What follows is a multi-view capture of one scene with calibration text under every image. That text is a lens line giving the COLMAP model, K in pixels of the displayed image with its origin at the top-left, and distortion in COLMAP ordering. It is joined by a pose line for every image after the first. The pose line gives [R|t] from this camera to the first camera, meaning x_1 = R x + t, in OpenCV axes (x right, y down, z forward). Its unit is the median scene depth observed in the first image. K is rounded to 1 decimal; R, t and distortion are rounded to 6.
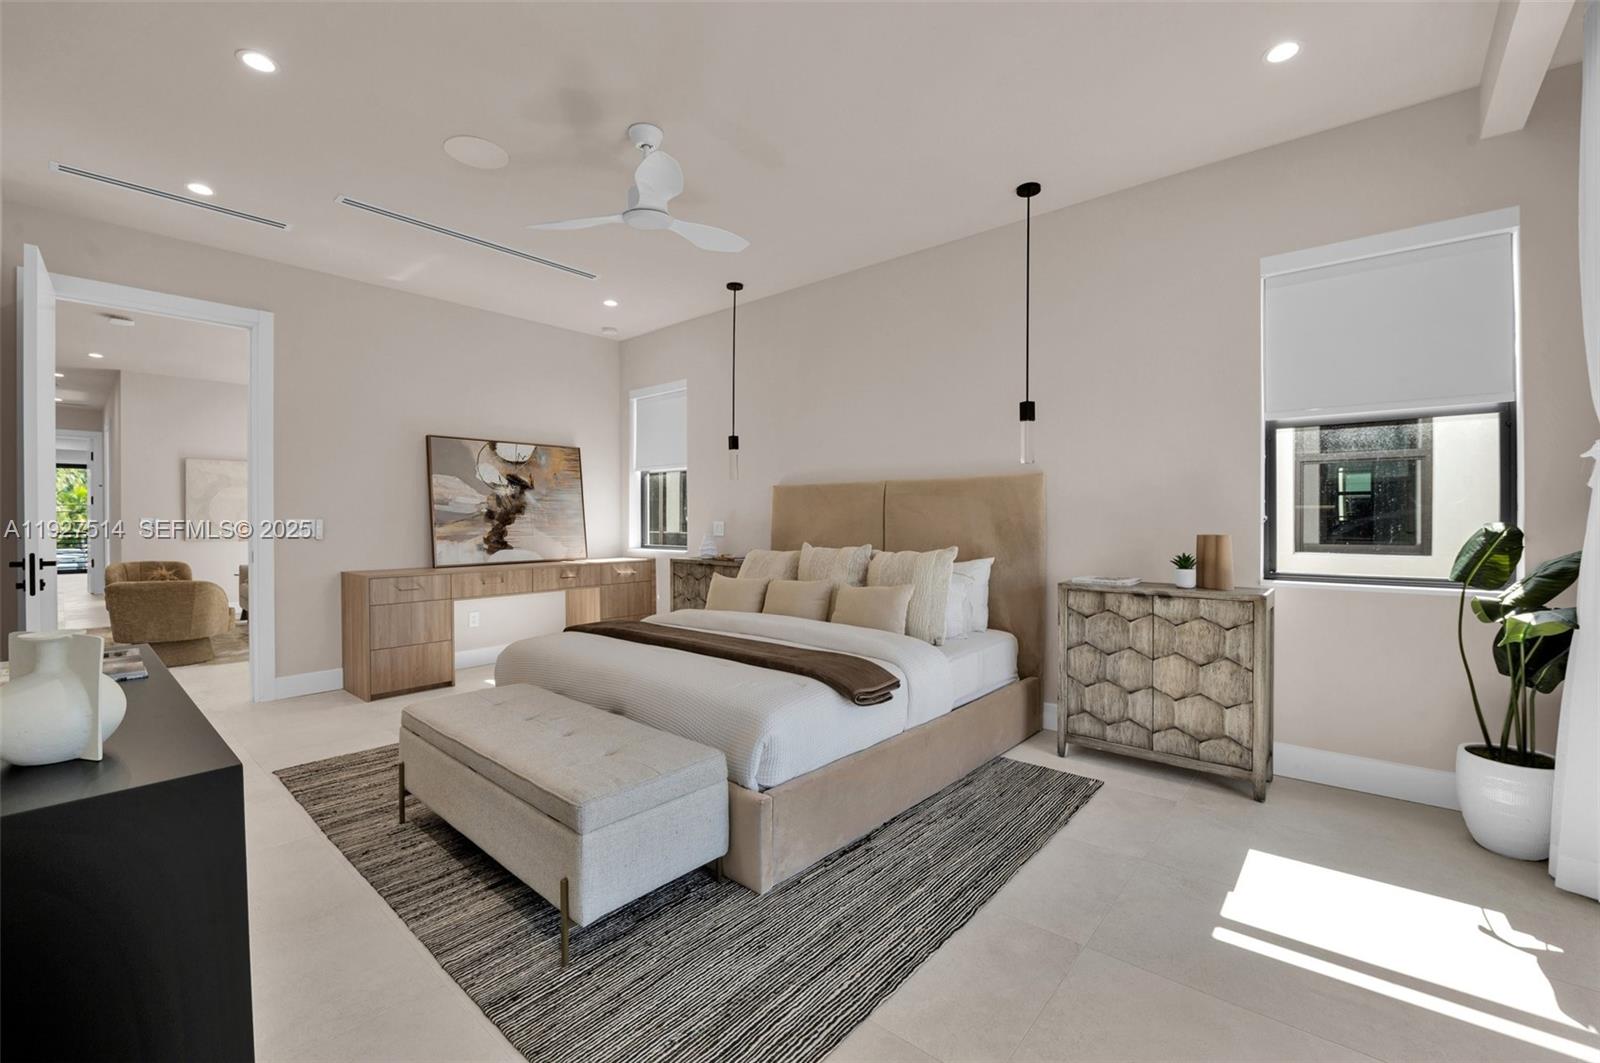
lens RADIAL K [[654.3, 0, 814.8], [0, 654.3, 526.0], [0, 0, 1]] dist [-0.018149, 0.000013]
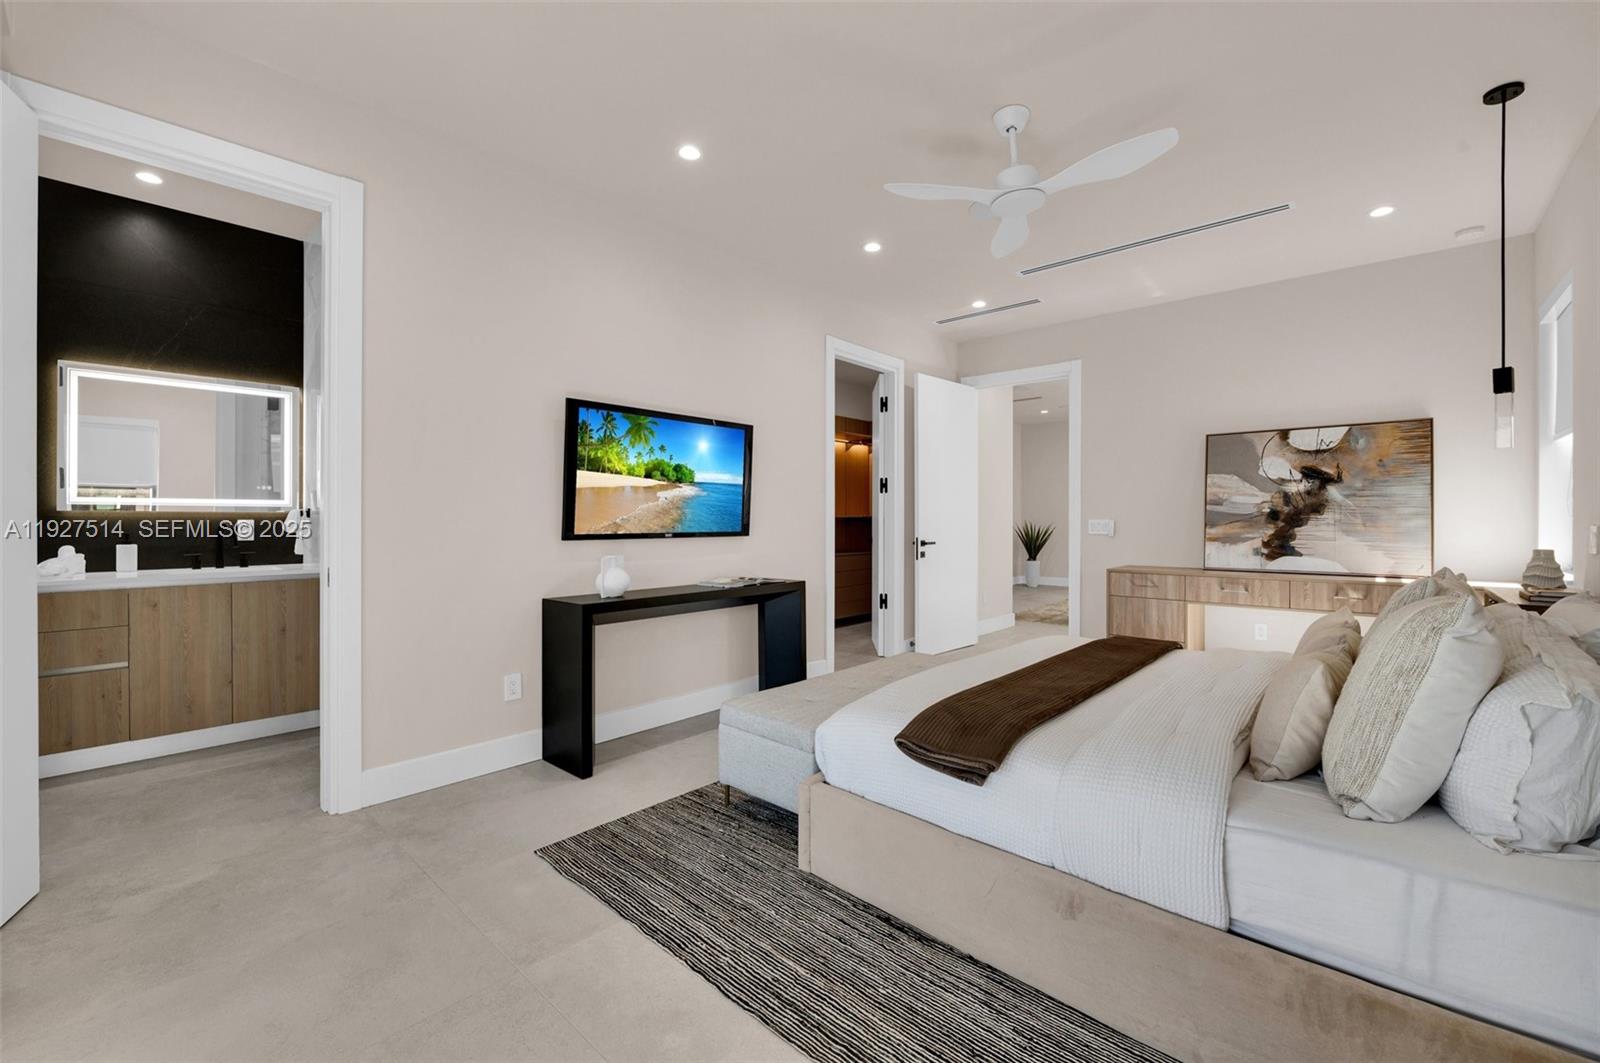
lens RADIAL K [[654.3, 0, 814.0], [0, 654.3, 522.1], [0, 0, 1]] dist [-0.018149, 0.000013]
pose [[-0.023142, 0.004579, -0.999722, 0.387855], [-0.013184, 0.999901, 0.004885, -0.004255], [0.999645, 0.013294, -0.023080, 0.407721]]
